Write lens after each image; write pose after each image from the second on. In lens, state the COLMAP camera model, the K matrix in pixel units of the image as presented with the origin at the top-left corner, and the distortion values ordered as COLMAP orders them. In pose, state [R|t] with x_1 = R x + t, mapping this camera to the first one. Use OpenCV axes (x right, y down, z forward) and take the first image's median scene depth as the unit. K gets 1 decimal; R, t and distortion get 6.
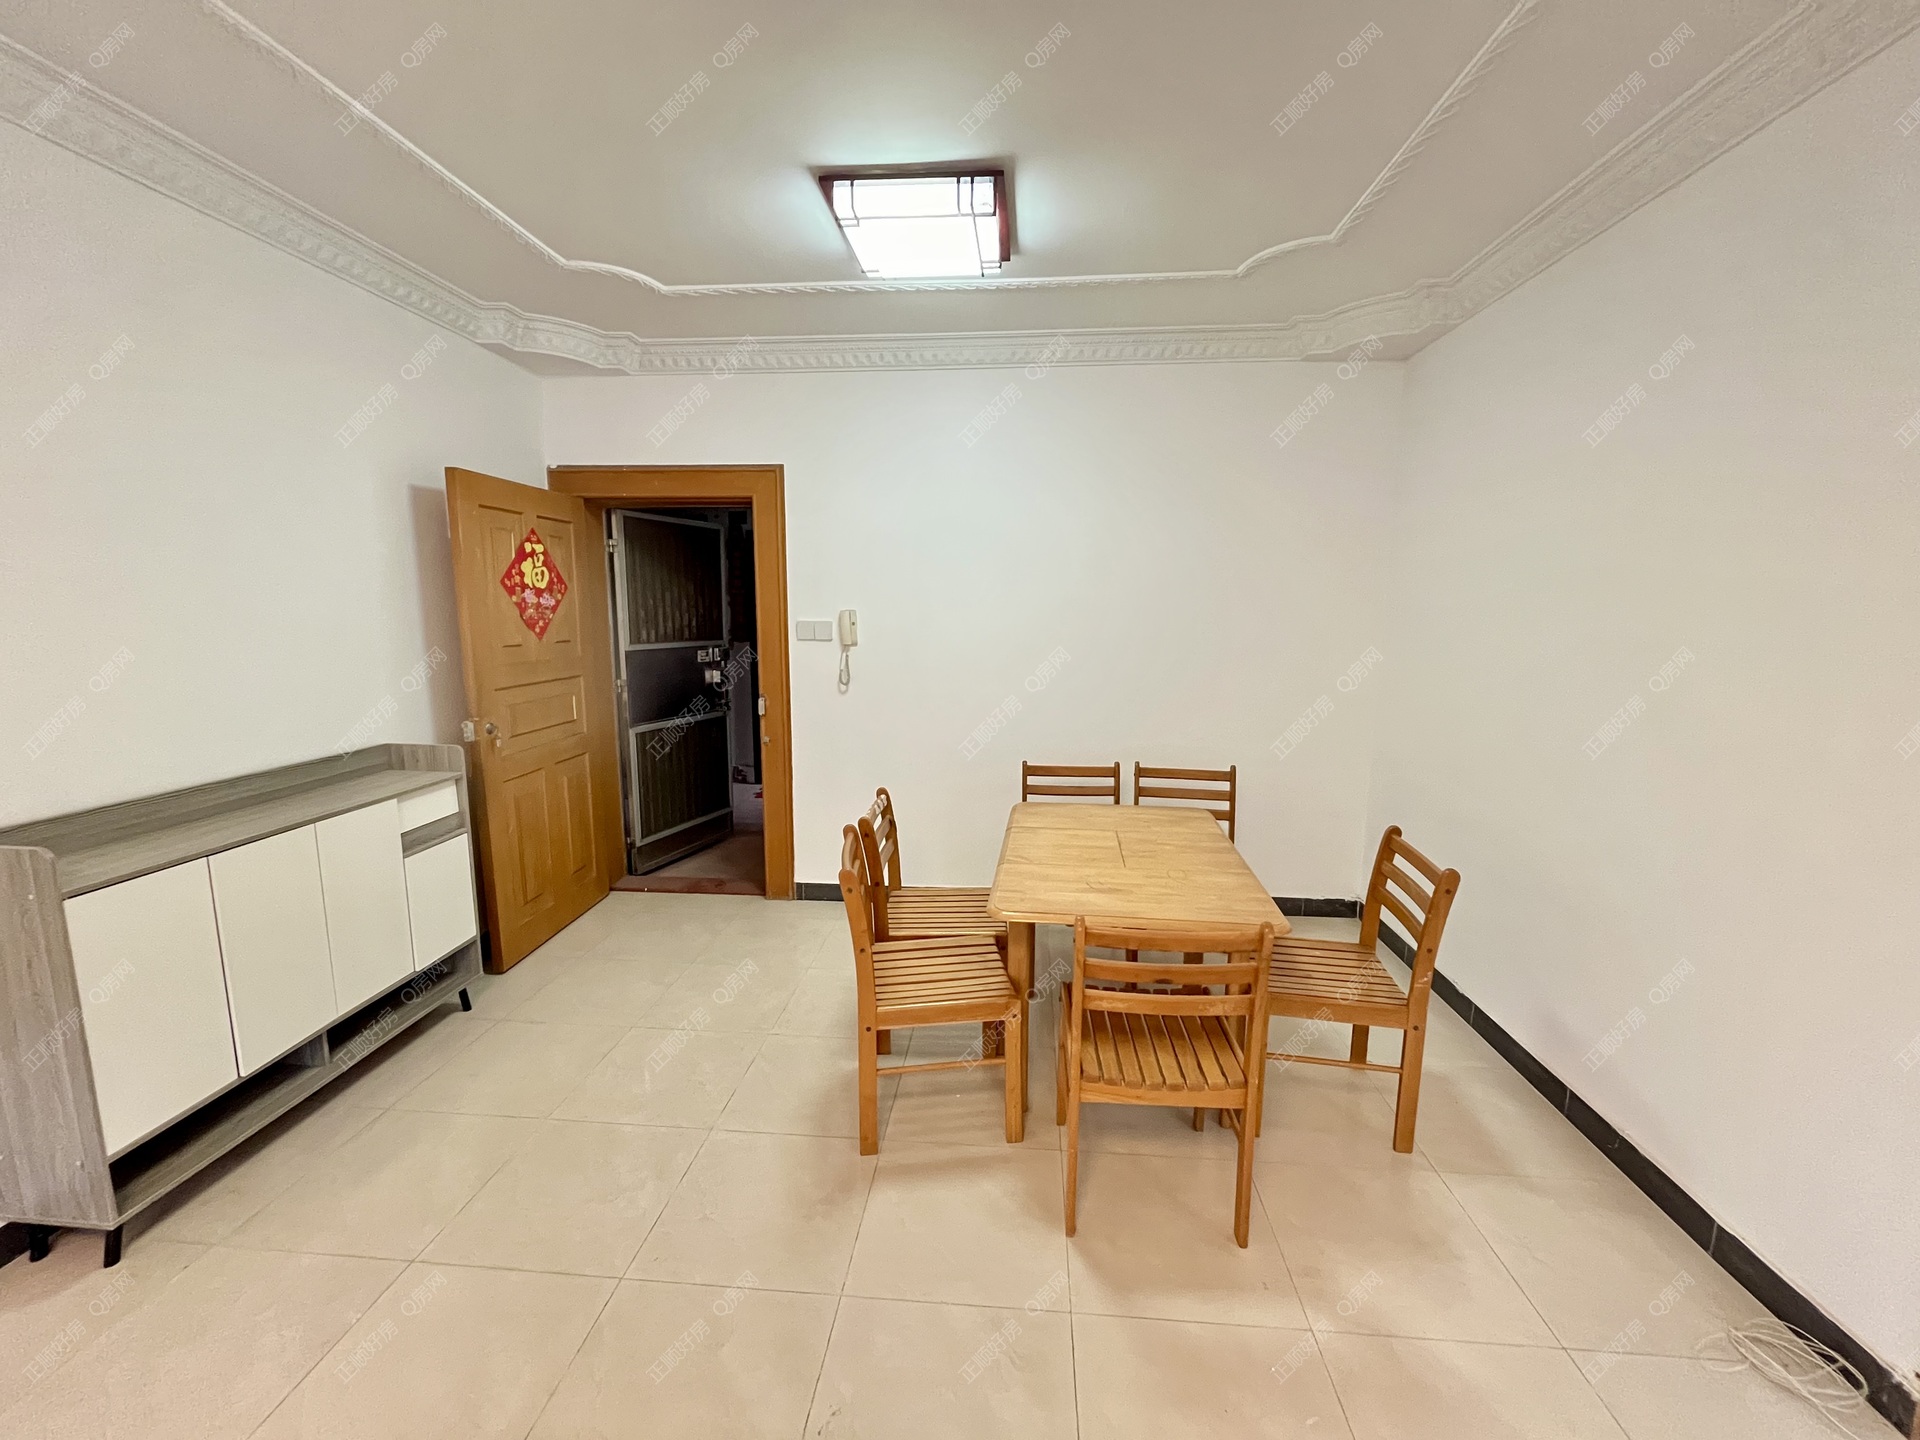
lens RADIAL K [[770.9, 0, 963.9], [0, 770.9, 732.5], [0, 0, 1]] dist [-0.000563, -0.000366]
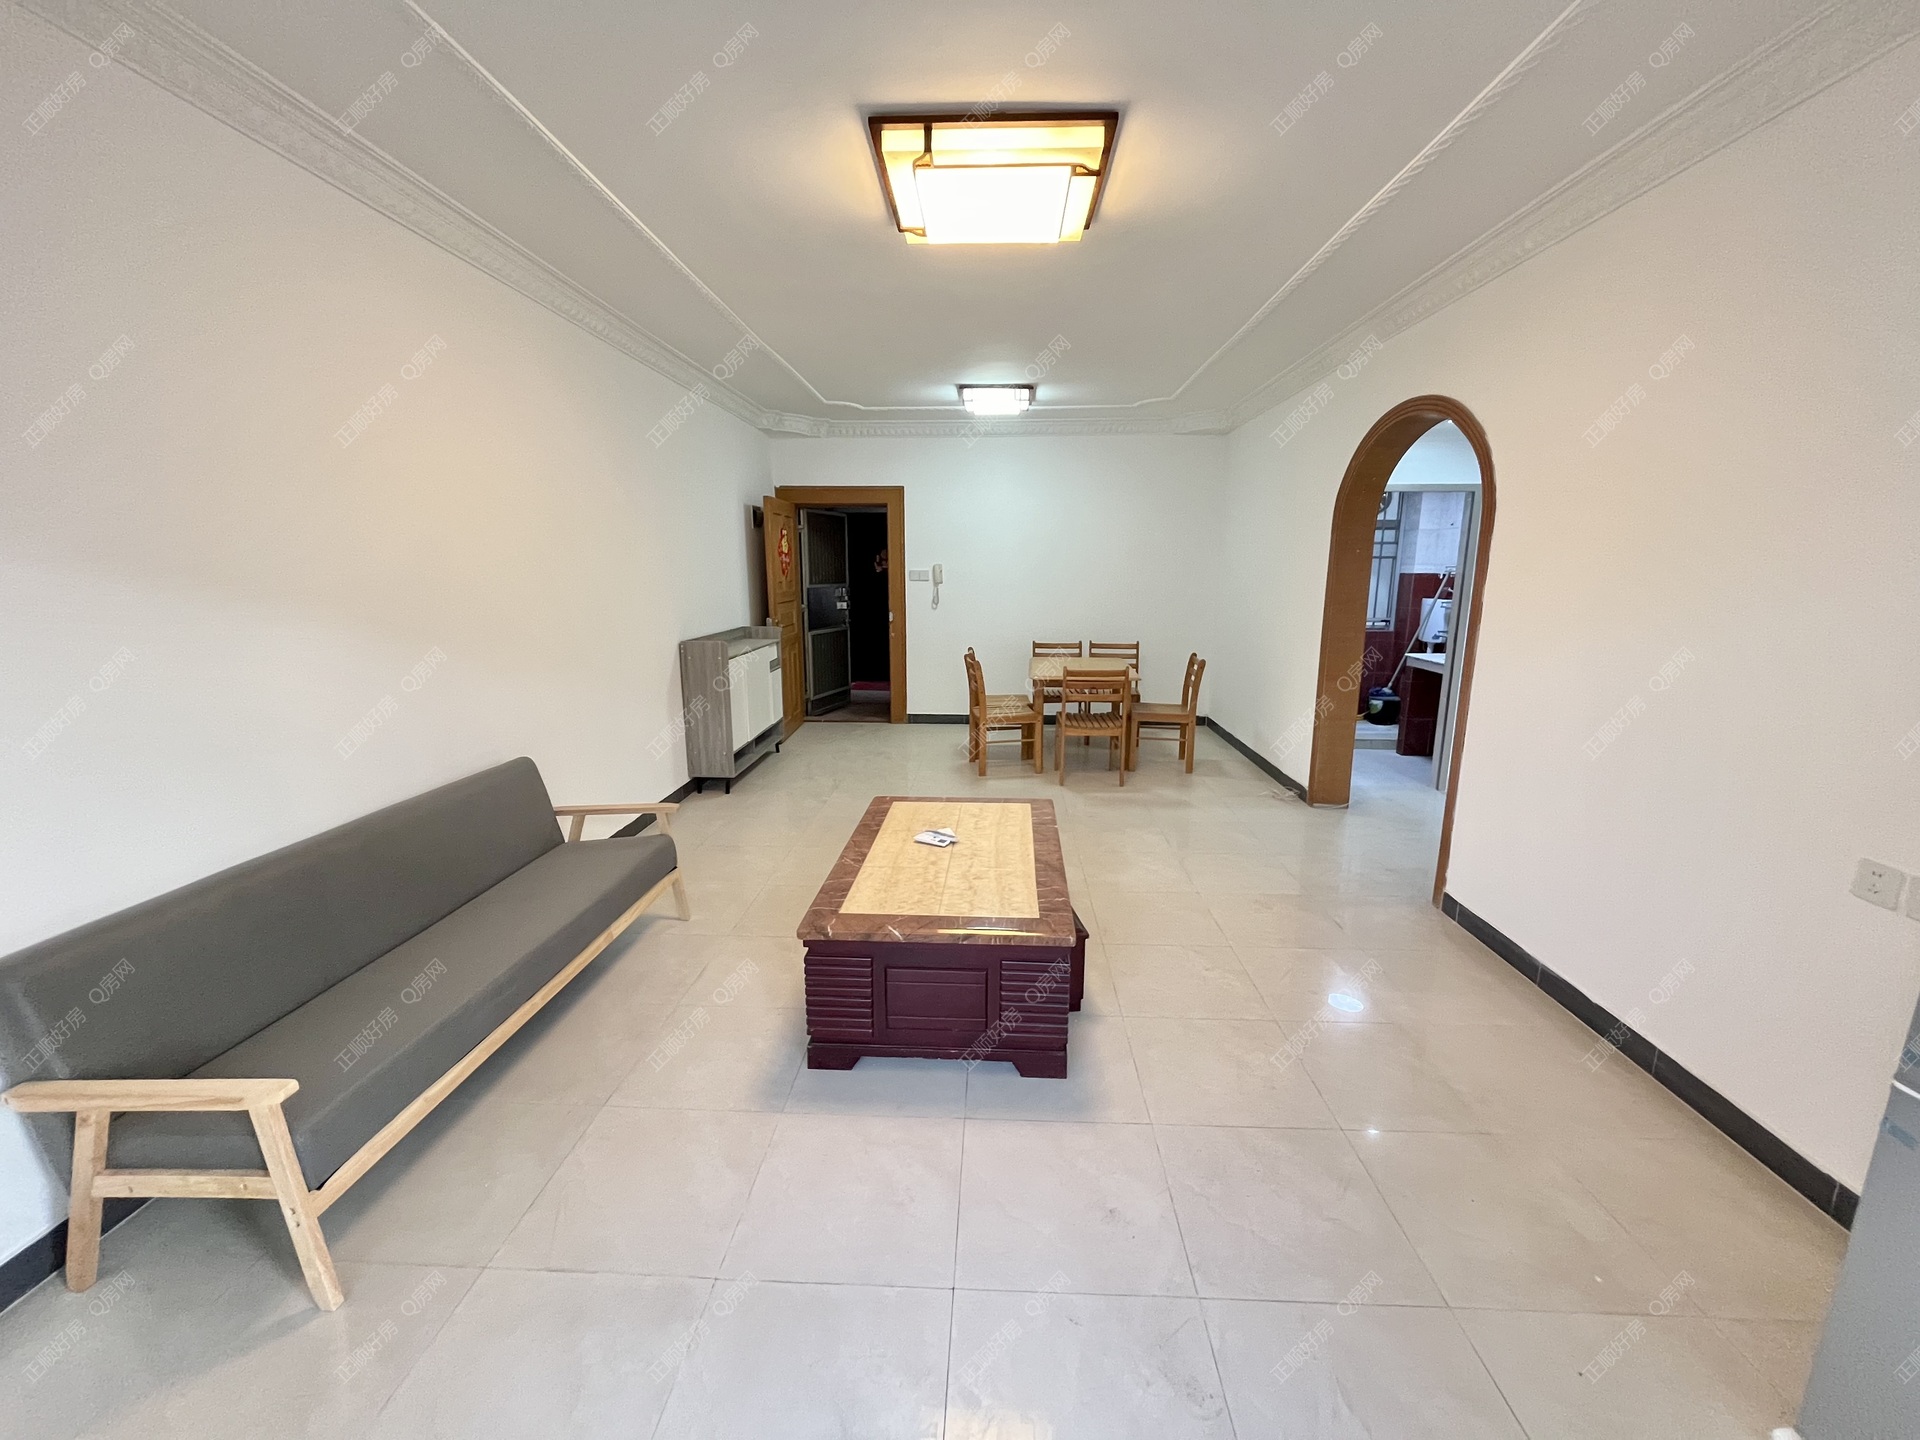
lens RADIAL K [[770.9, 0, 966.1], [0, 770.9, 734.8], [0, 0, 1]] dist [-0.000563, -0.000366]
pose [[0.999236, -0.012951, 0.036863, -0.170379], [0.011018, 0.998577, 0.052179, 0.173315], [-0.037486, -0.051733, 0.997957, -0.976070]]
